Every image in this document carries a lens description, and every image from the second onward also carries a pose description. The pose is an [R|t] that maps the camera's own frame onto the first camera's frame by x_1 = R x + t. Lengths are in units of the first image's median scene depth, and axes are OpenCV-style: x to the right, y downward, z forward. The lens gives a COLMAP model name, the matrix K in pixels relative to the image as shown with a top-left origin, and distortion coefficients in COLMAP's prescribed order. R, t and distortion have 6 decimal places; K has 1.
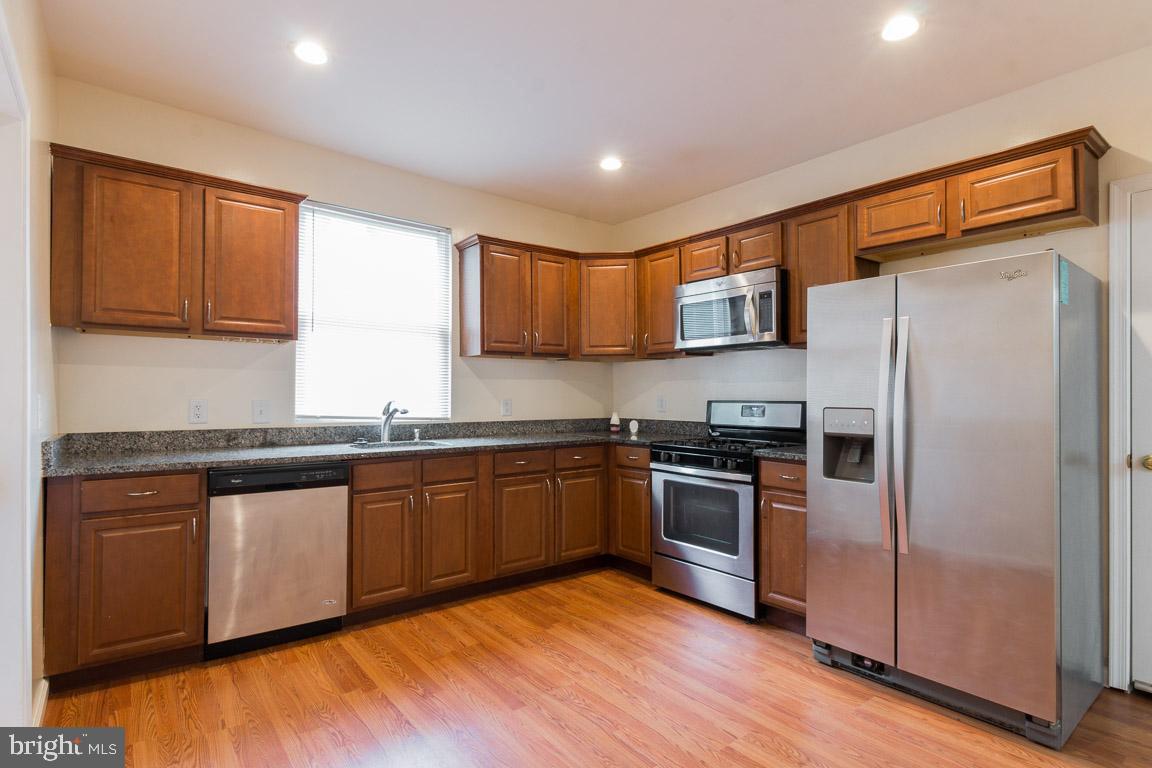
lens RADIAL K [[585.0, 0, 584.3], [0, 585.0, 389.1], [0, 0, 1]] dist [0.024364, -0.010856]
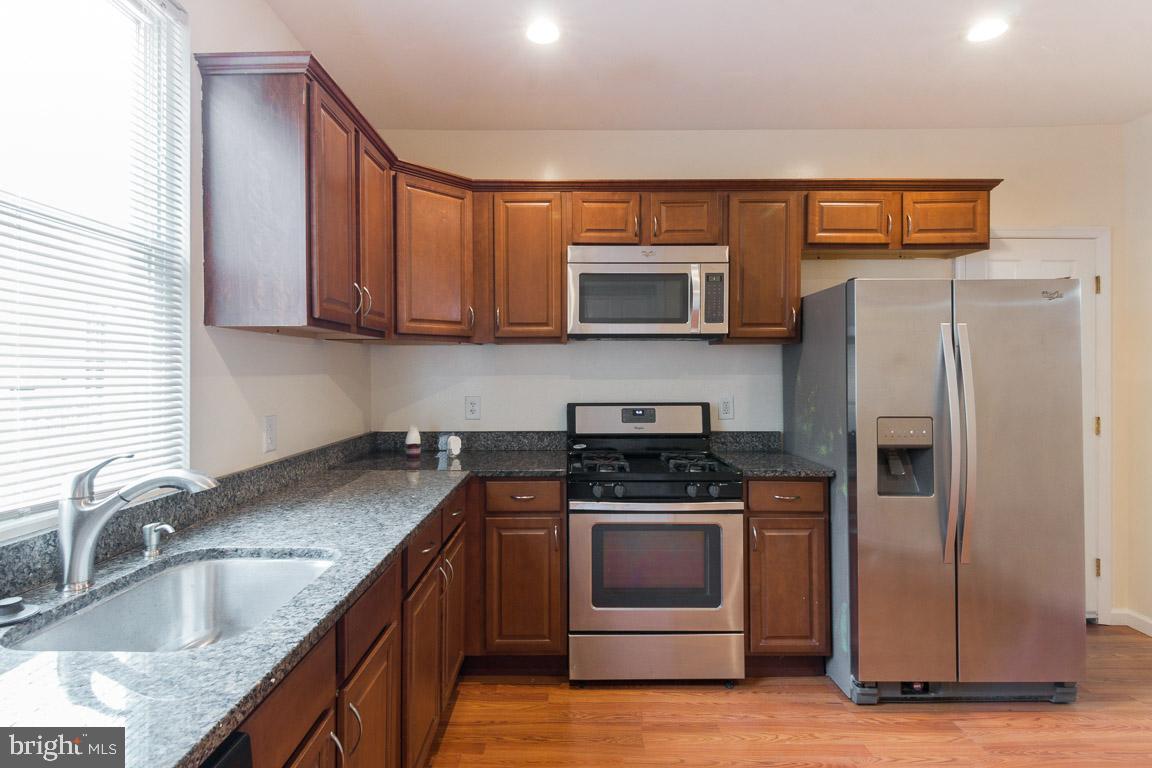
lens RADIAL K [[585.0, 0, 570.9], [0, 585.0, 368.6], [0, 0, 1]] dist [0.024364, -0.010856]
pose [[0.625925, 0.002166, 0.779880, -0.469720], [-0.006021, 0.999980, 0.002055, -0.033347], [-0.779860, -0.005981, 0.625925, 0.654283]]
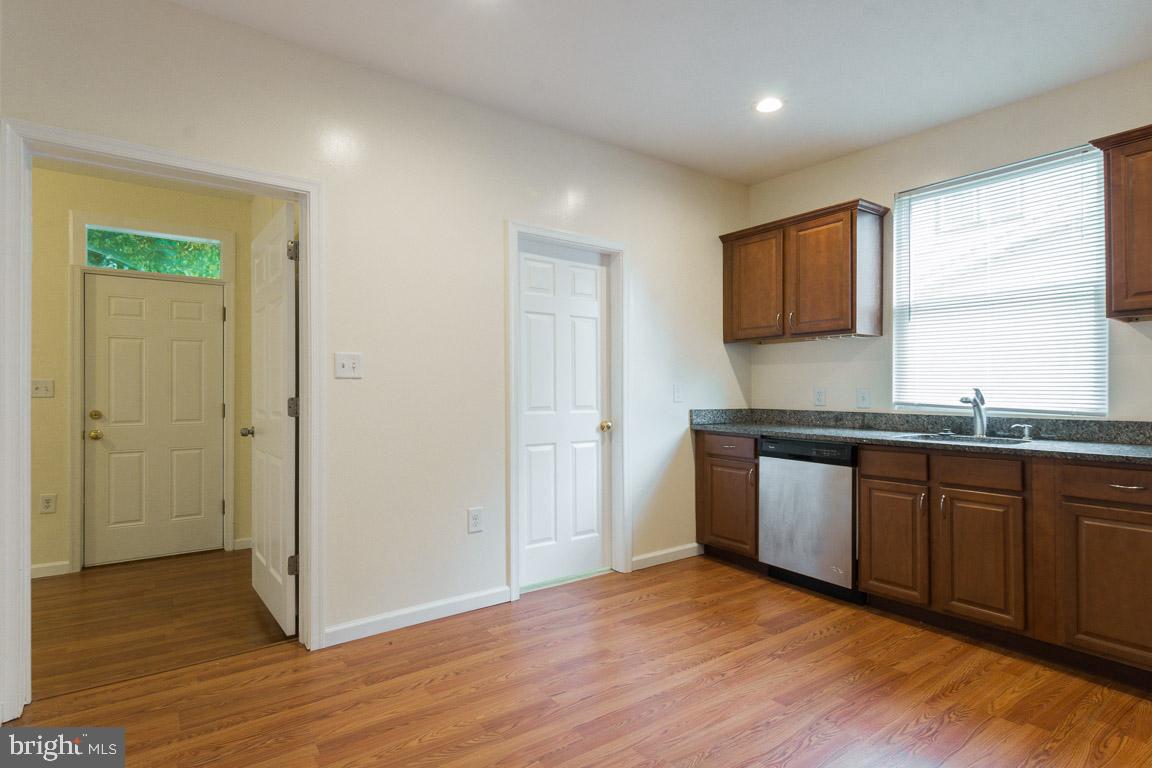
lens RADIAL K [[585.0, 0, 576.3], [0, 585.0, 387.0], [0, 0, 1]] dist [0.024364, -0.010856]
pose [[-0.046015, -0.008803, -0.998902, 0.609173], [0.009256, 0.999914, -0.009238, 0.022911], [0.998898, -0.009671, -0.045930, 0.502721]]
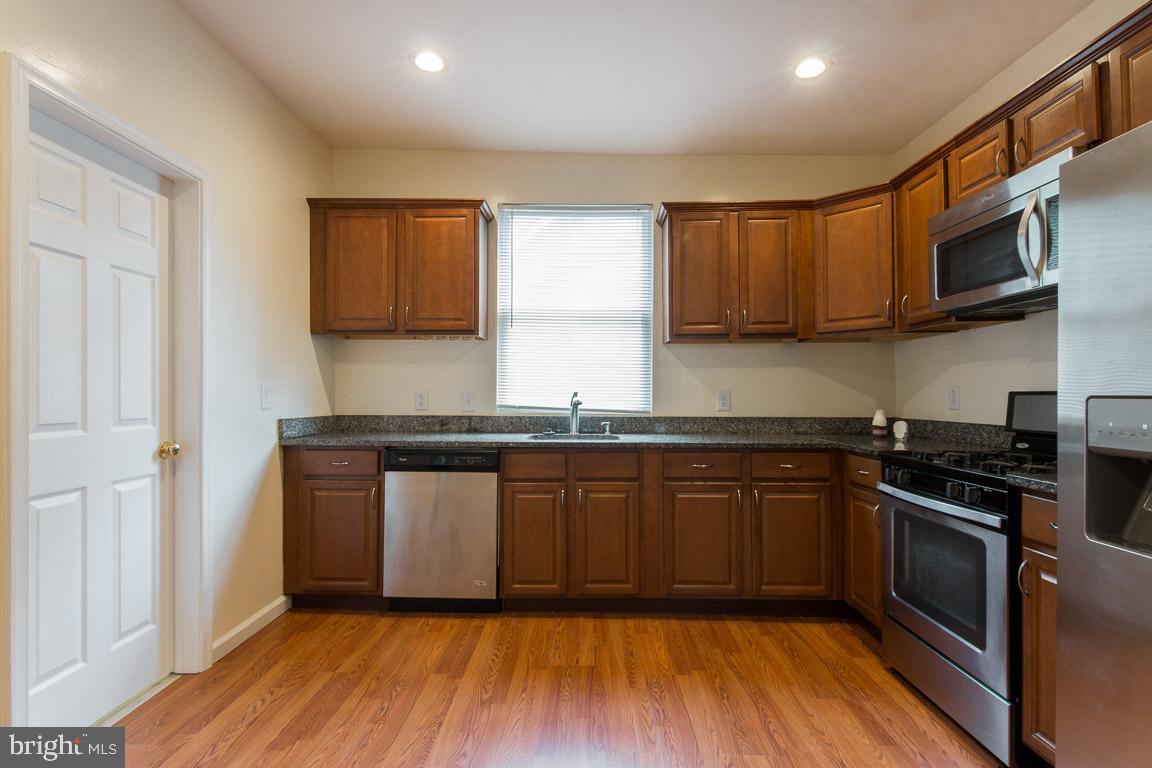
lens RADIAL K [[585.0, 0, 573.5], [0, 585.0, 387.2], [0, 0, 1]] dist [0.024364, -0.010856]
pose [[0.768584, -0.008232, -0.639696, 0.320080], [0.006336, 0.999966, -0.005256, 0.018986], [0.639717, -0.000014, 0.768610, 0.271575]]
